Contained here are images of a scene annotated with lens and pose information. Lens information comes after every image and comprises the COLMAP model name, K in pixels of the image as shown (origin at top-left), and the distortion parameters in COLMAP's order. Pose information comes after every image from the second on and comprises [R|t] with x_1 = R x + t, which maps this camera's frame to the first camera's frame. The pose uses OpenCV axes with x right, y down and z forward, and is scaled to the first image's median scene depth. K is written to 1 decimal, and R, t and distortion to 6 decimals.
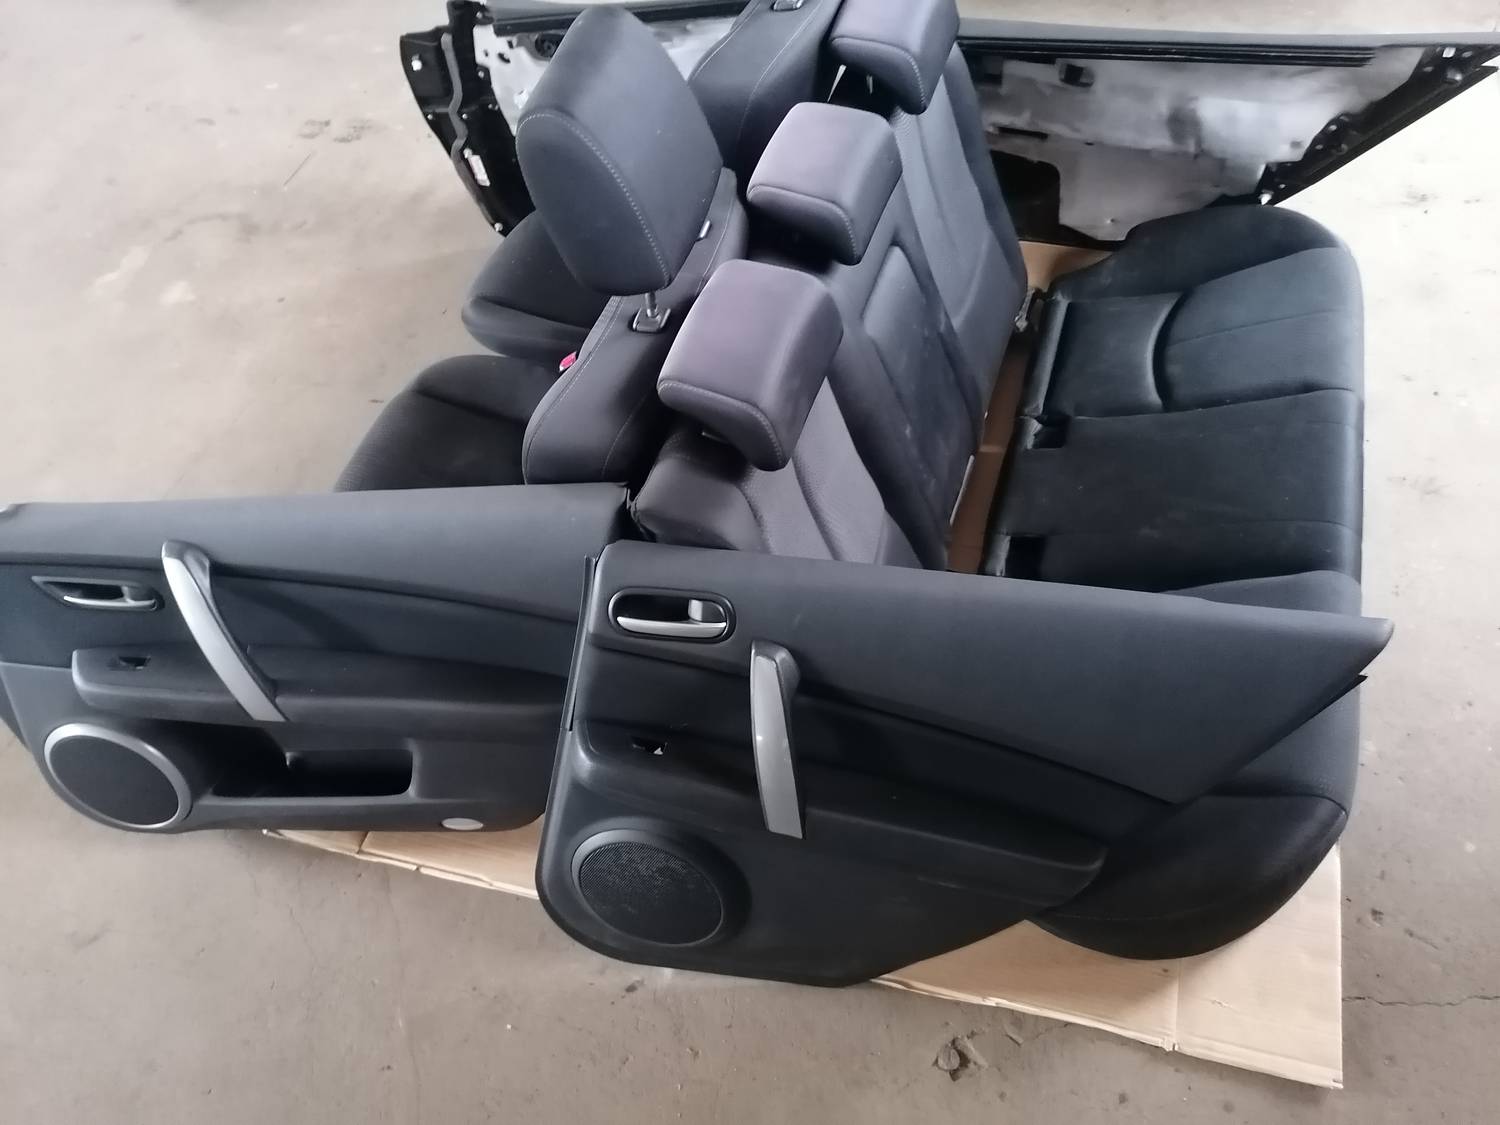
lens RADIAL K [[1135.0, 0, 747.6], [0, 1135.0, 557.6], [0, 0, 1]] dist [0.092430, -0.115099]
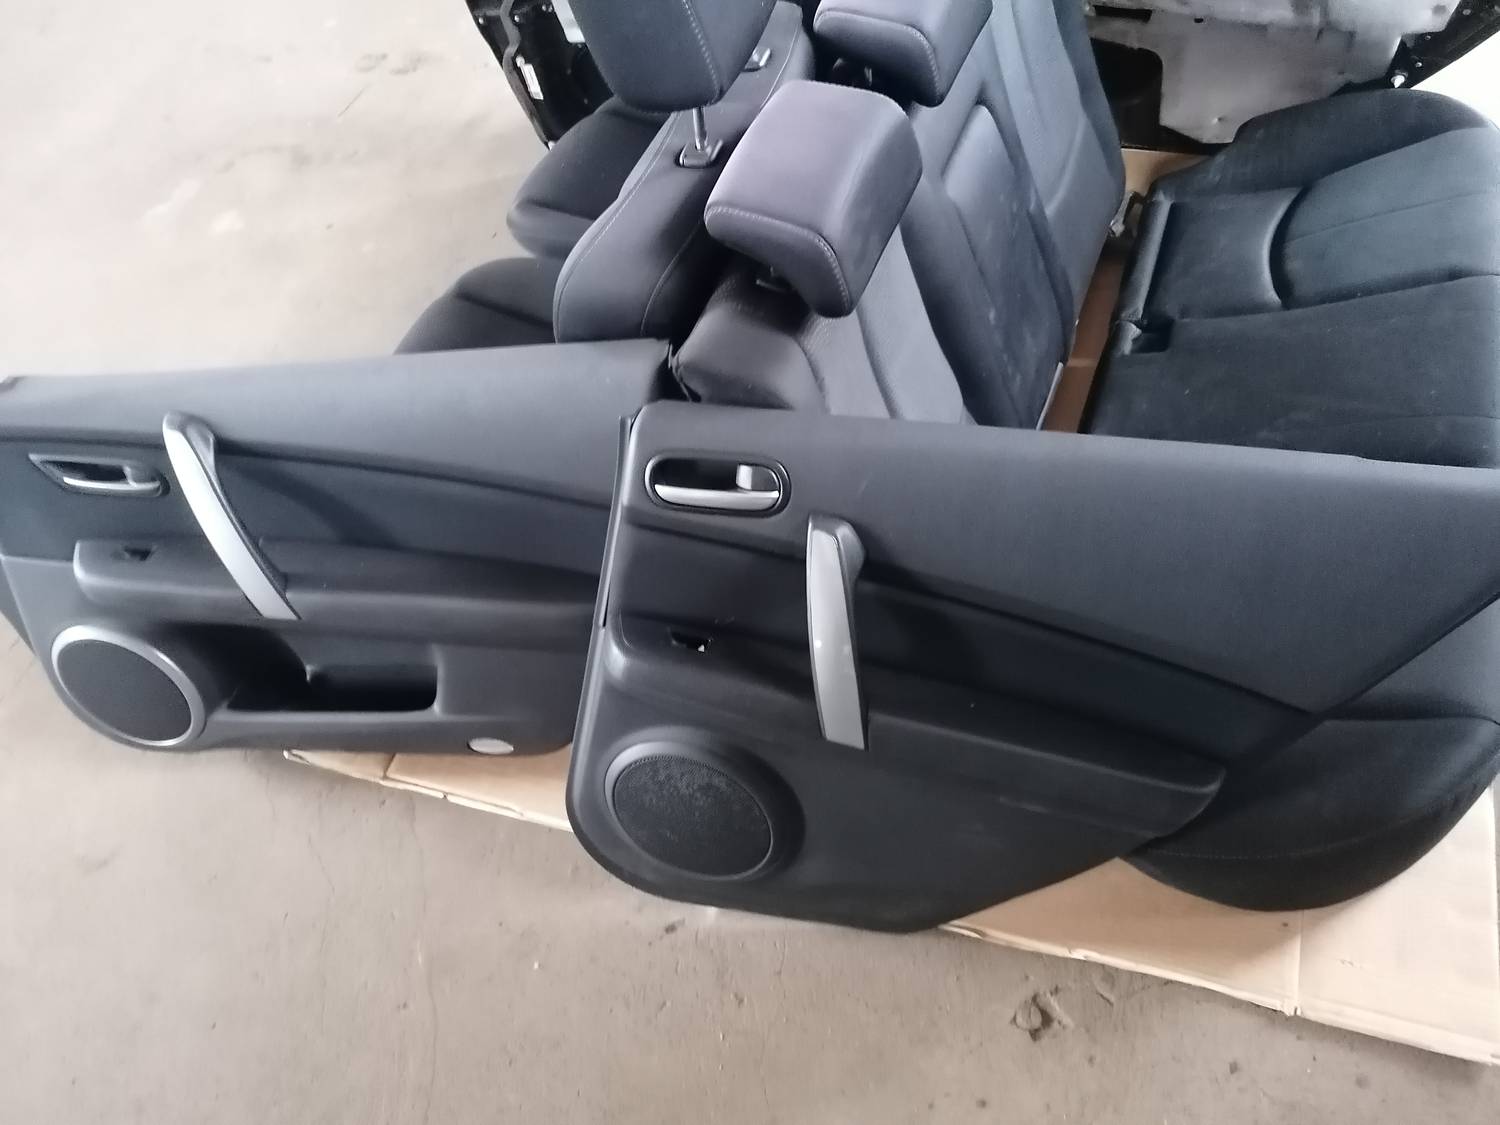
lens RADIAL K [[1135.0, 0, 747.6], [0, 1135.0, 557.6], [0, 0, 1]] dist [0.092430, -0.115099]
pose [[0.998256, 0.016244, -0.056747, 0.005230], [-0.016230, 0.999868, 0.000716, 0.084699], [0.056751, 0.000206, 0.998388, 0.108613]]
